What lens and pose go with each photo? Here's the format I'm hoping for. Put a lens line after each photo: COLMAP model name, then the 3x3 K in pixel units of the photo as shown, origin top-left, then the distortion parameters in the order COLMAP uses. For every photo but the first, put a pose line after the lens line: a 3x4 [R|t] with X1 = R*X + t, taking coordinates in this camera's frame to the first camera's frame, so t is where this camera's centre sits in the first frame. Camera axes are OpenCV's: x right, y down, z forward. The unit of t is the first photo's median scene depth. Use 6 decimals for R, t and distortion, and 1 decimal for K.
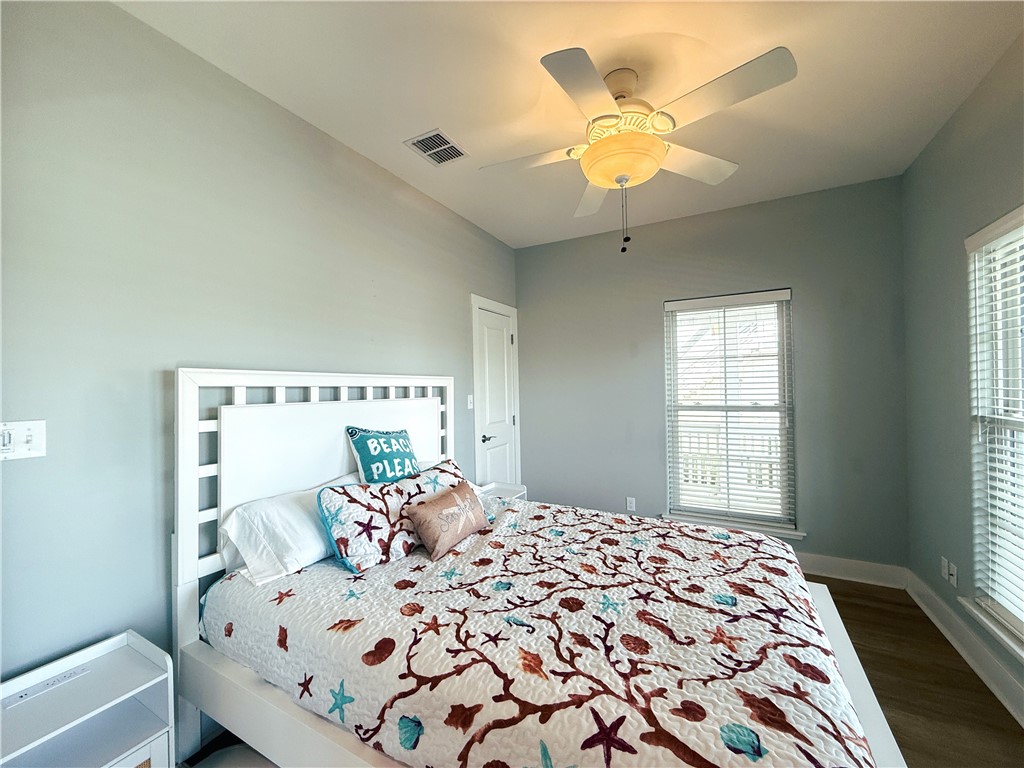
lens RADIAL K [[410.6, 0, 506.4], [0, 410.6, 384.2], [0, 0, 1]] dist [-0.000497, 0.000280]
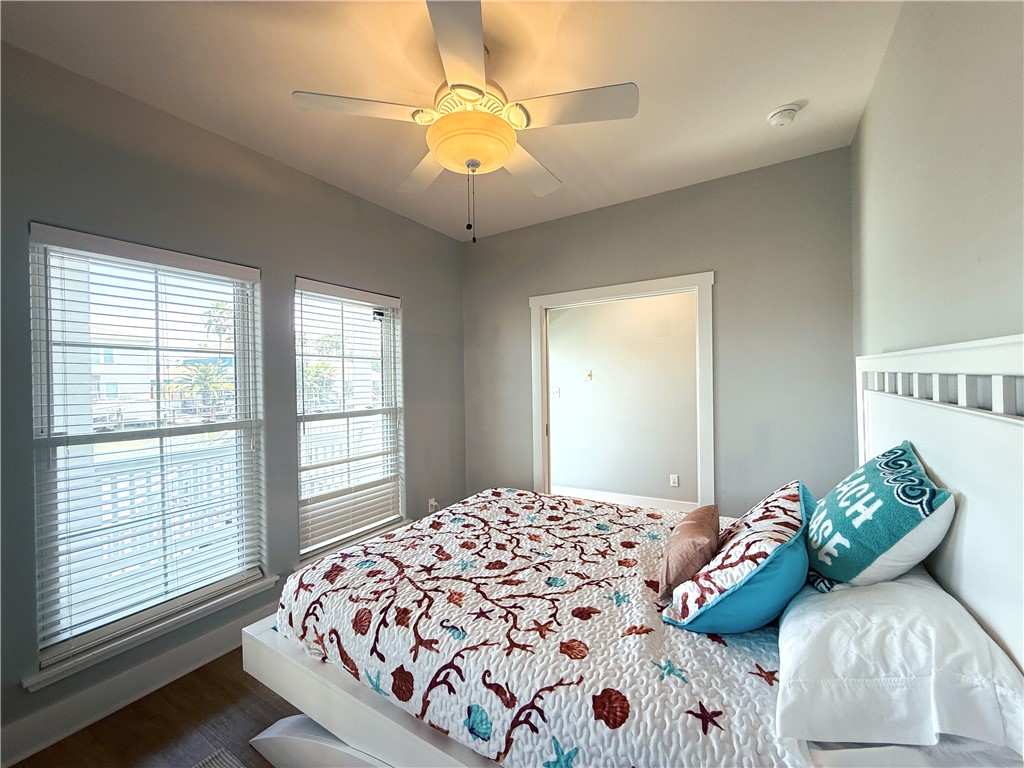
lens RADIAL K [[410.6, 0, 514.9], [0, 410.6, 382.6], [0, 0, 1]] dist [-0.000497, 0.000280]
pose [[-0.998420, 0.035202, 0.043795, 0.186036], [0.035238, 0.999379, 0.000041, 0.000040], [-0.043766, 0.001584, -0.999041, 2.140290]]
